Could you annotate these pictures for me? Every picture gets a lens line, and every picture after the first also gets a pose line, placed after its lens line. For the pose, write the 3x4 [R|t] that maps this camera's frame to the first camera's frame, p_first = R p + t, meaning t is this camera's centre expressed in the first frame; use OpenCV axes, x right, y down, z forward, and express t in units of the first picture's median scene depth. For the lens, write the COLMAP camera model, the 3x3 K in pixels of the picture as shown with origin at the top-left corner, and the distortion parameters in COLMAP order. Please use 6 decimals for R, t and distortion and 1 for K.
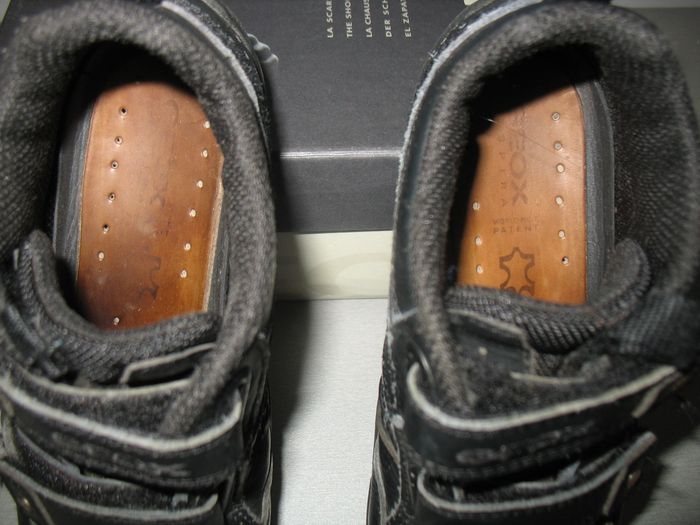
lens RADIAL K [[724.0, 0, 352.9], [0, 724.0, 258.8], [0, 0, 1]] dist [-0.030733, 0.000000]
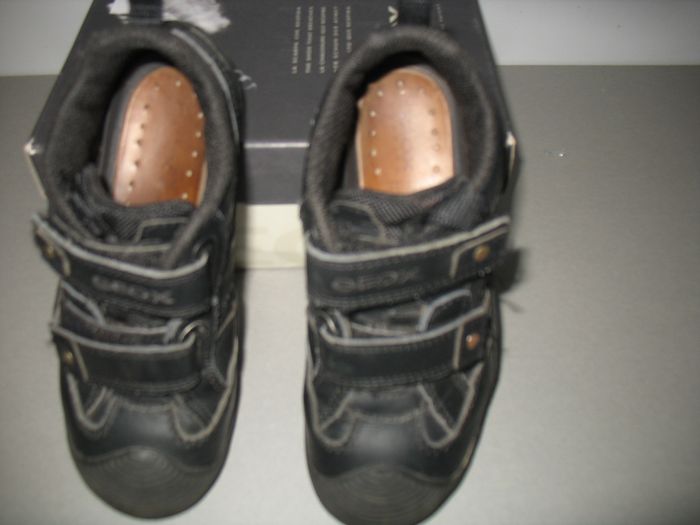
lens RADIAL K [[724.0, 0, 350.6], [0, 724.0, 263.1], [0, 0, 1]] dist [-0.030733, 0.000000]
pose [[0.999301, 0.017788, -0.032886, 0.219406], [-0.021350, 0.993552, -0.111348, 0.367256], [0.030694, 0.111972, 0.993237, -0.611407]]
